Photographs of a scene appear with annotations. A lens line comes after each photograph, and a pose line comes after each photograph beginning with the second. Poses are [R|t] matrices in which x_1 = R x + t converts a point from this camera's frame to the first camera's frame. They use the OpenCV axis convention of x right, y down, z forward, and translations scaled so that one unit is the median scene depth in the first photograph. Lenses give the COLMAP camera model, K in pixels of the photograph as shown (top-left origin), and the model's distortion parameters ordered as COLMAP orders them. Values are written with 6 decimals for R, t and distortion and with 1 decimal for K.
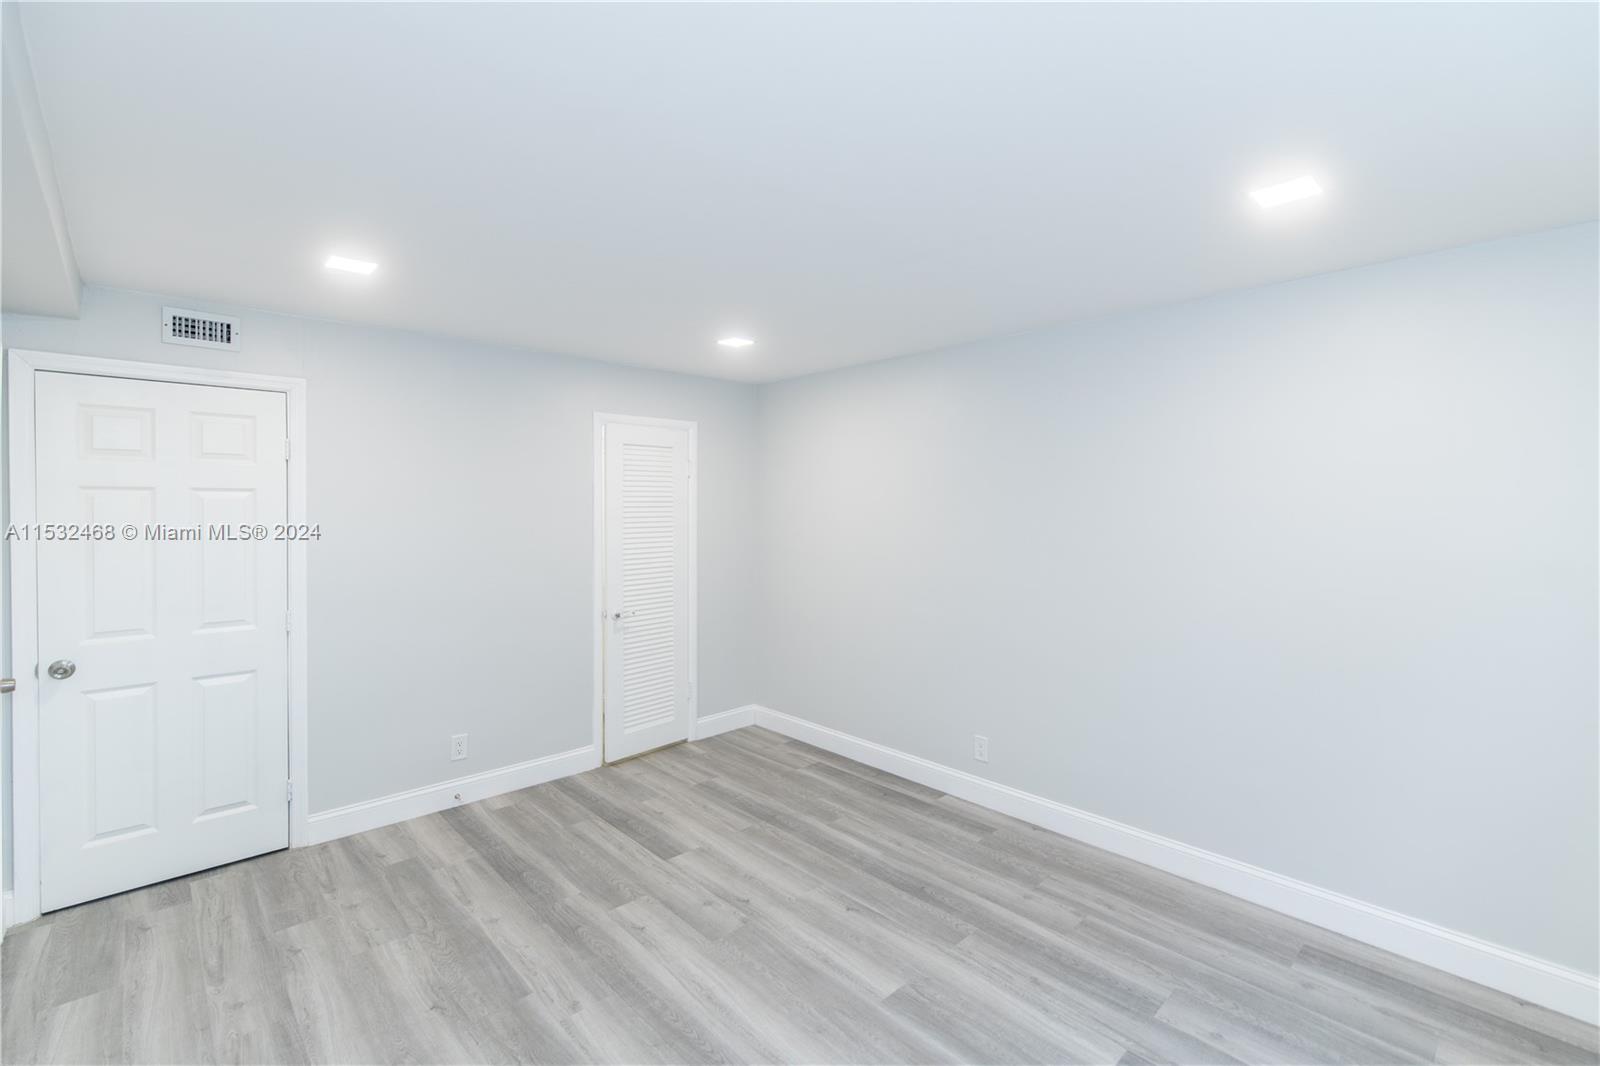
lens RADIAL K [[707.8, 0, 798.0], [0, 707.8, 525.3], [0, 0, 1]] dist [-0.000571, -0.000022]
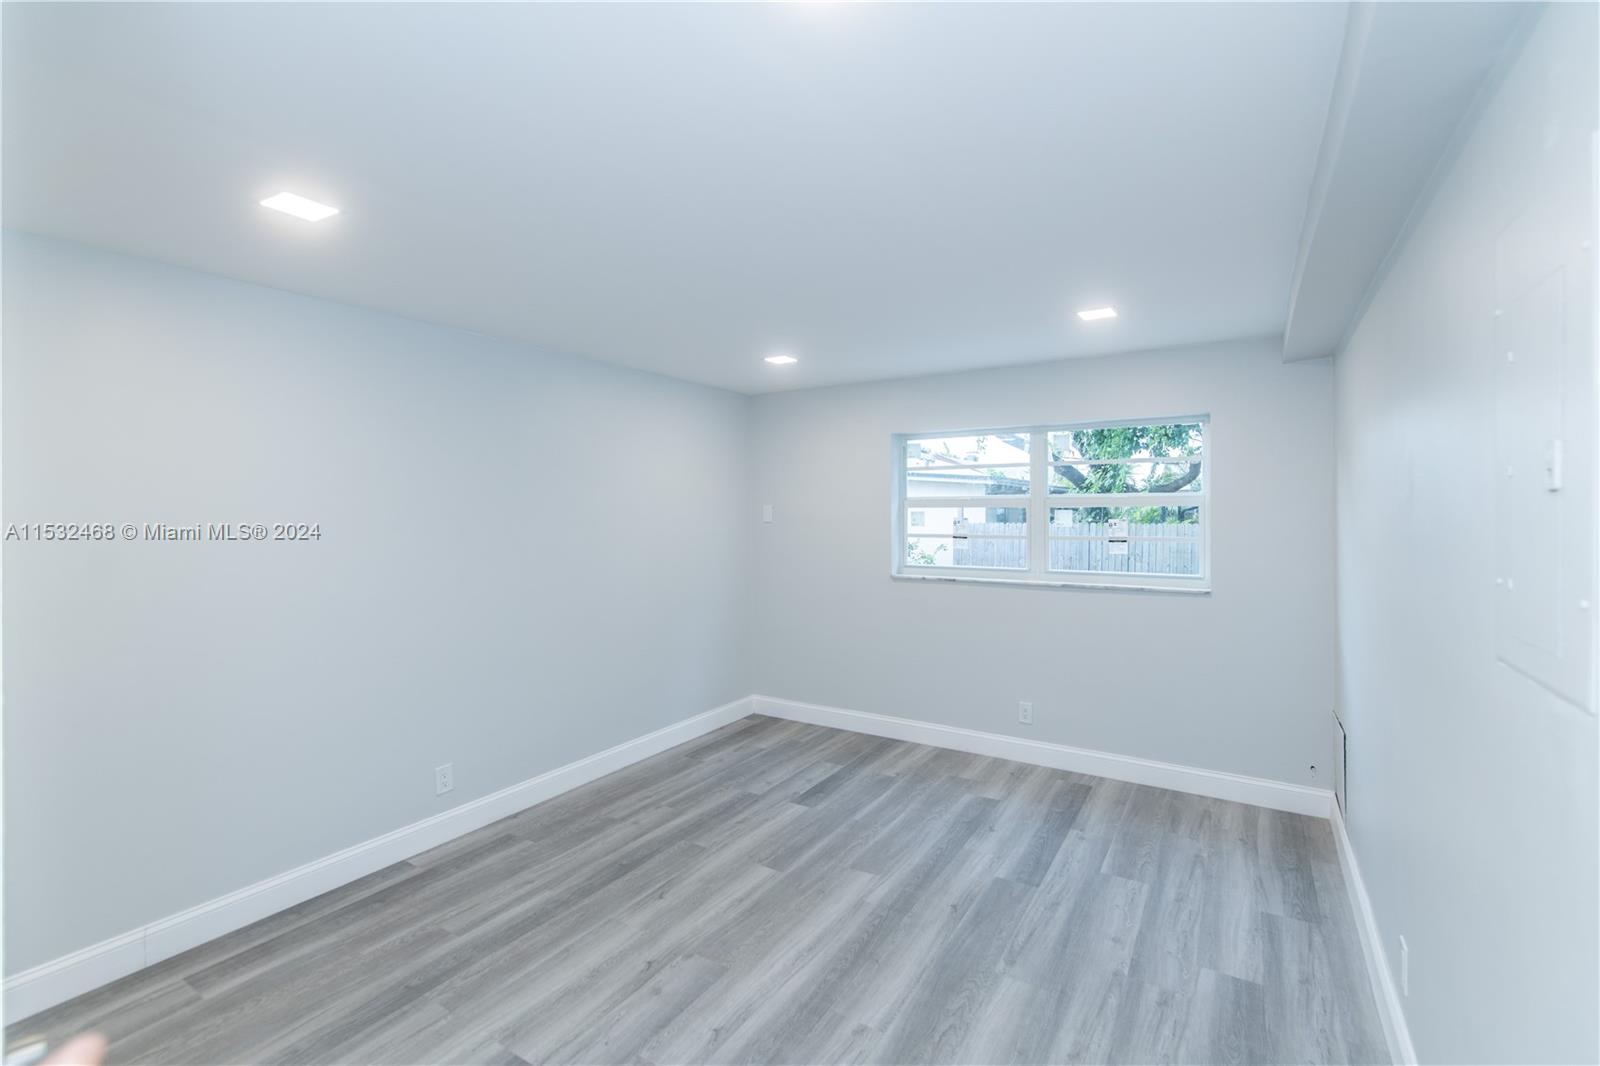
lens RADIAL K [[707.8, 0, 798.0], [0, 707.8, 525.3], [0, 0, 1]] dist [-0.000571, -0.000022]
pose [[-0.254672, -0.020821, 0.966803, -0.930047], [0.032338, 0.999026, 0.030034, -0.028870], [-0.966487, 0.038913, -0.253750, 0.998828]]
